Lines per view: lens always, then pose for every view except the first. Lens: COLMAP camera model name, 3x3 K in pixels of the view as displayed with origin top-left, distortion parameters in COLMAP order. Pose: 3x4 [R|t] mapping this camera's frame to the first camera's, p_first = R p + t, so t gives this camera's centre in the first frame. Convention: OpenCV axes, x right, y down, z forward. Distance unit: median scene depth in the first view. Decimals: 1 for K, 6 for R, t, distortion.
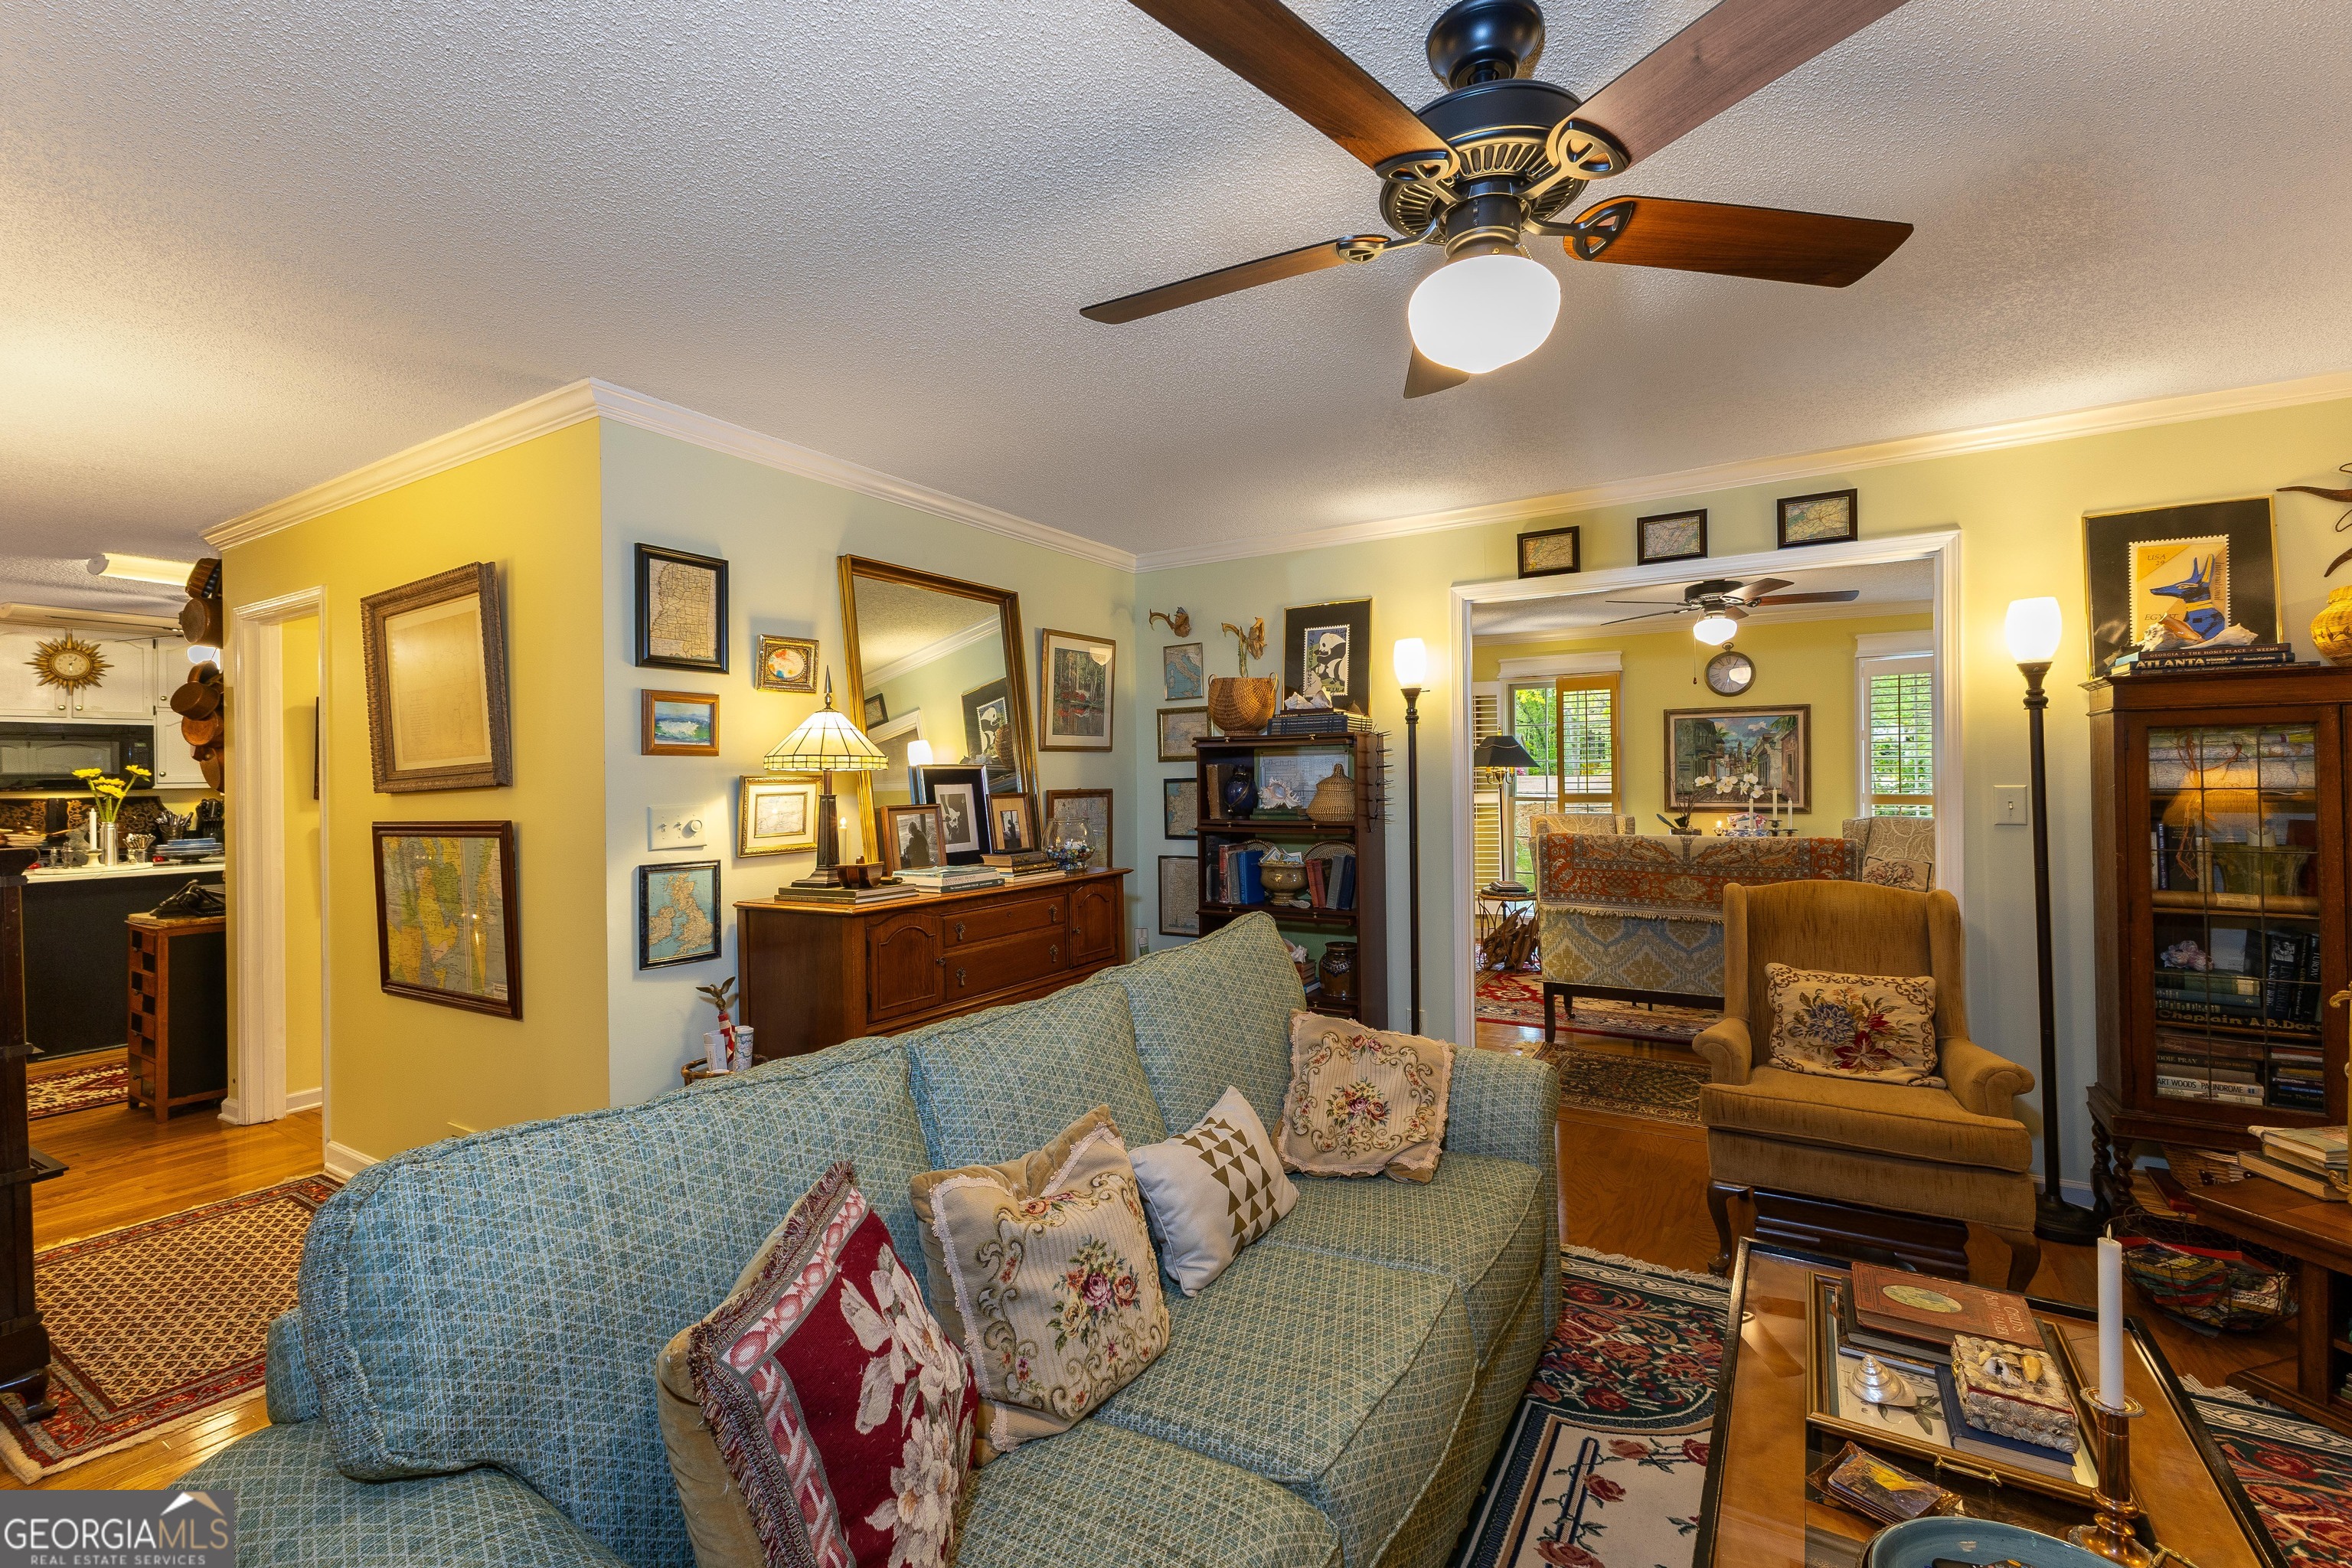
lens RADIAL K [[1015.9, 0, 1172.1], [0, 1015.9, 784.2], [0, 0, 1]] dist [0.008371, -0.000199]
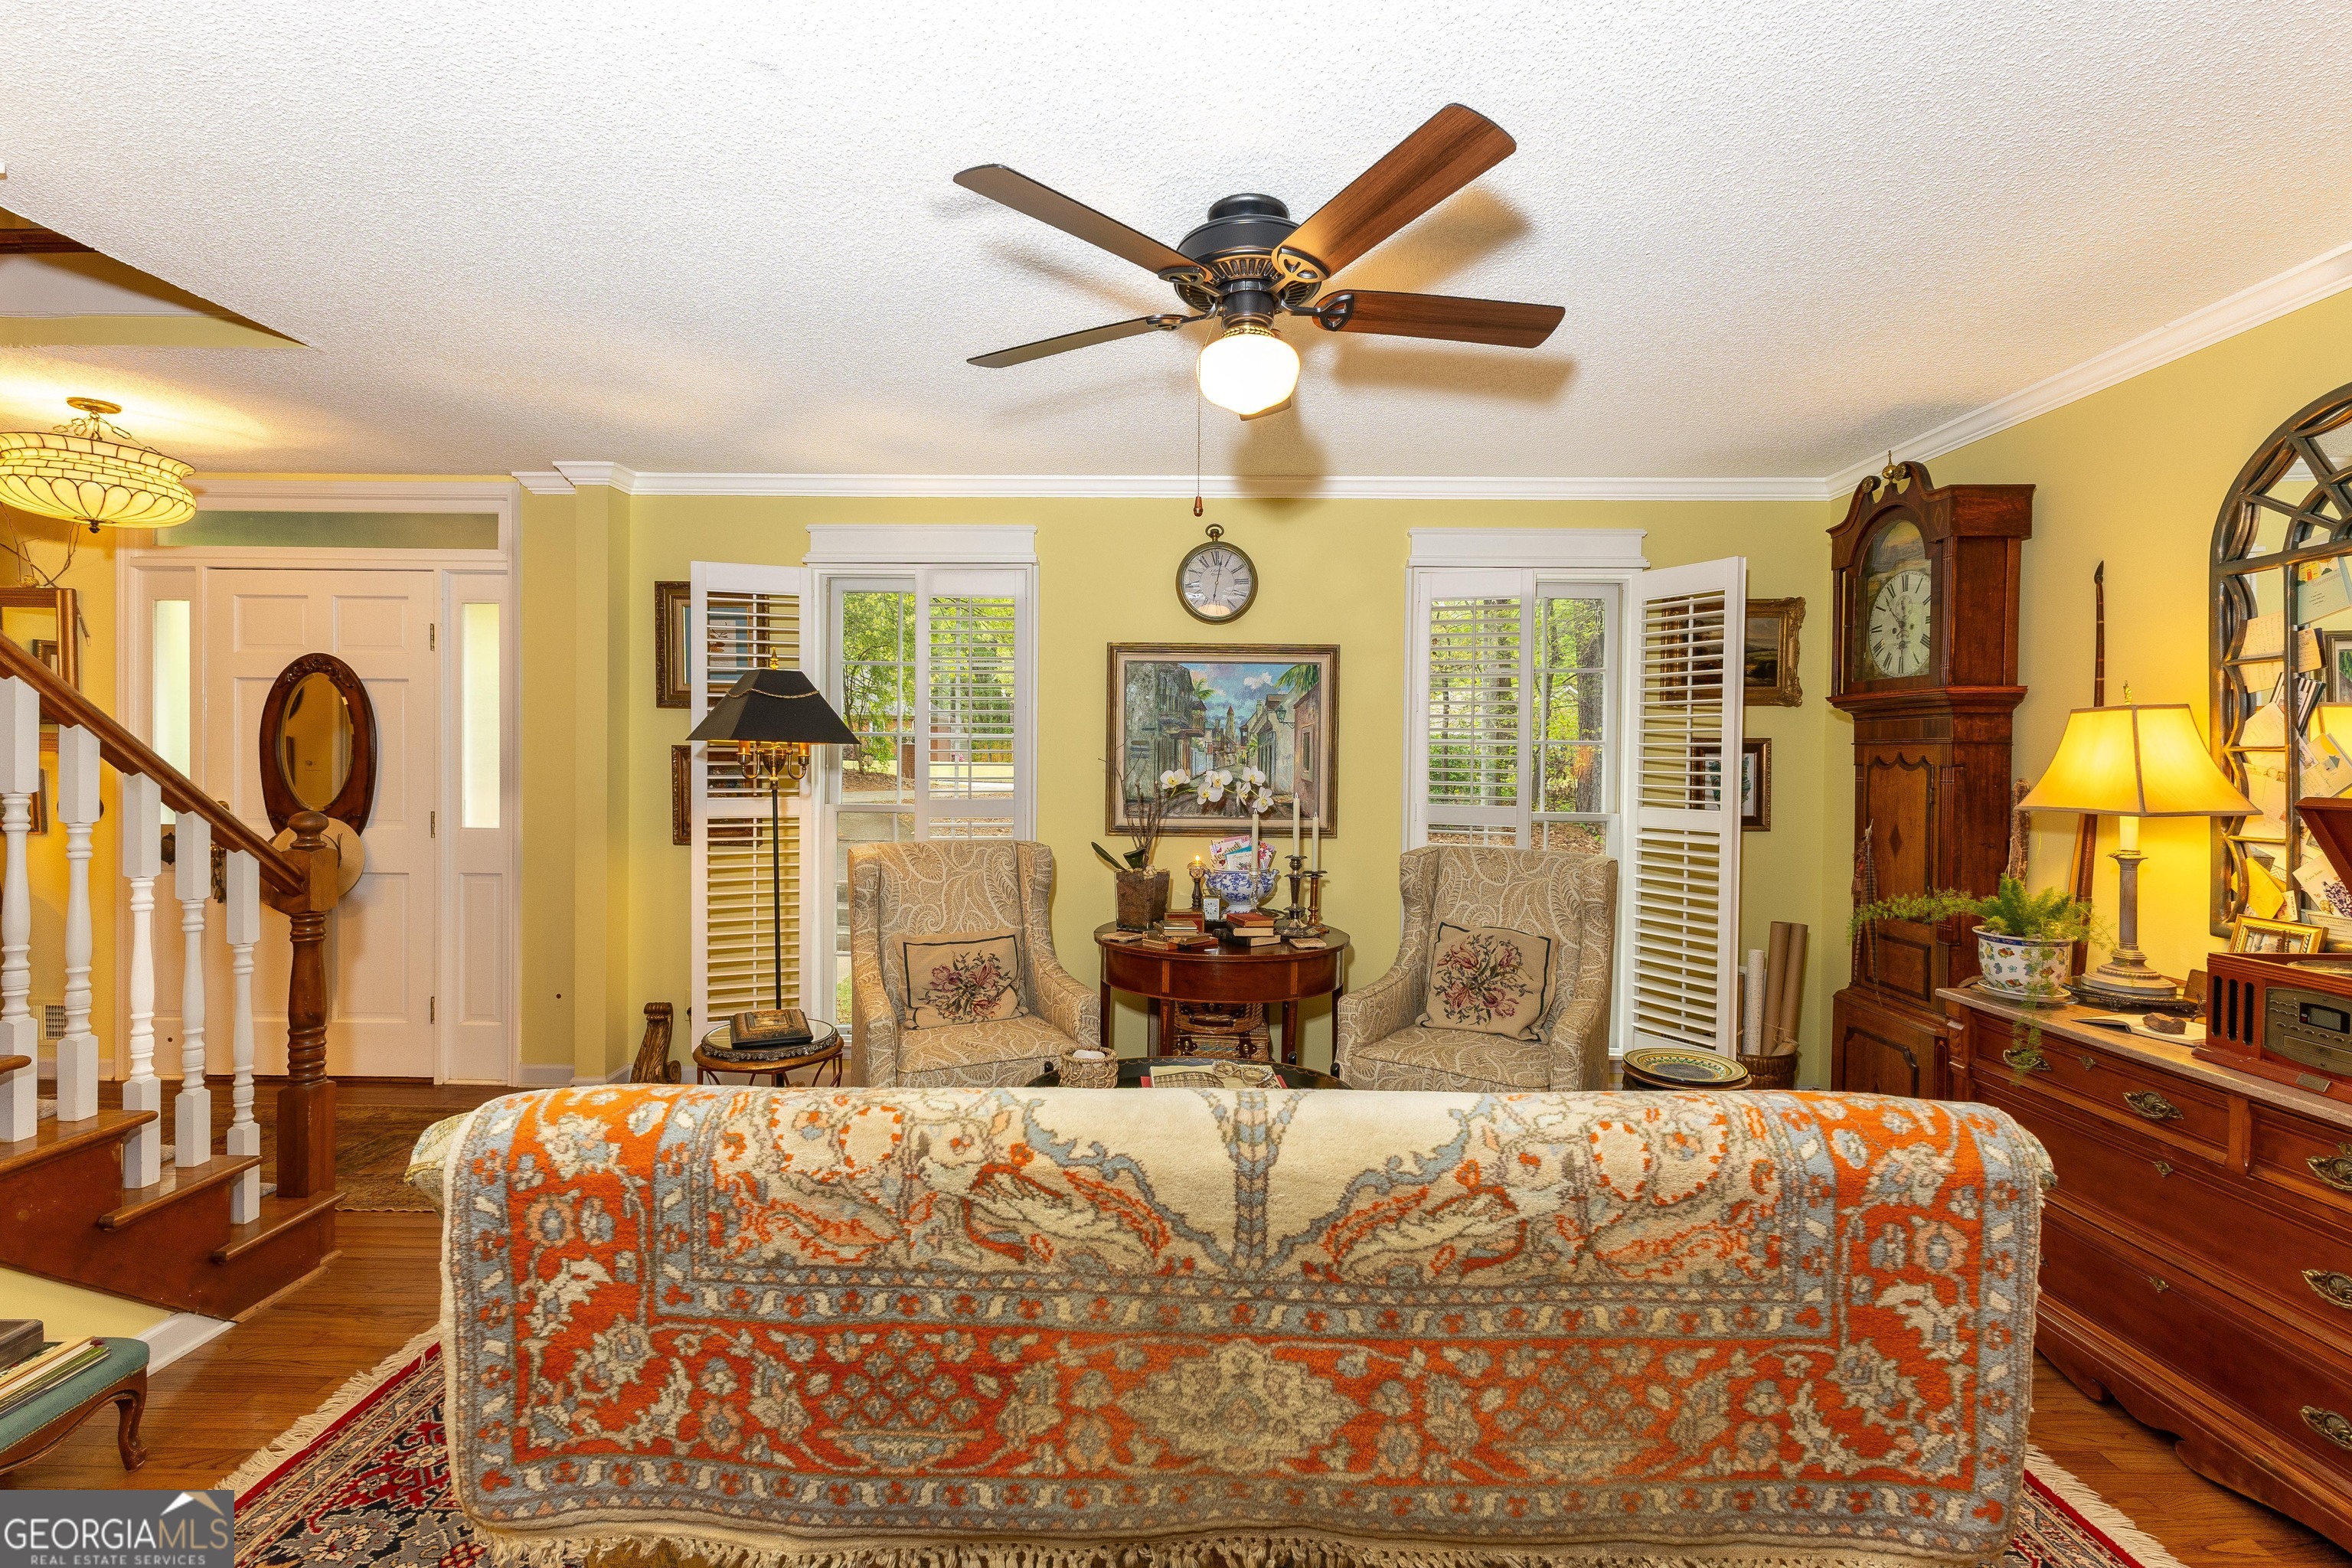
lens RADIAL K [[1015.9, 0, 1178.5], [0, 1015.9, 777.2], [0, 0, 1]] dist [0.008371, -0.000199]
pose [[0.862128, 0.010781, 0.506576, 0.408004], [-0.015483, 0.999867, 0.005071, -0.009782], [-0.506455, -0.012215, 0.862180, 0.864174]]
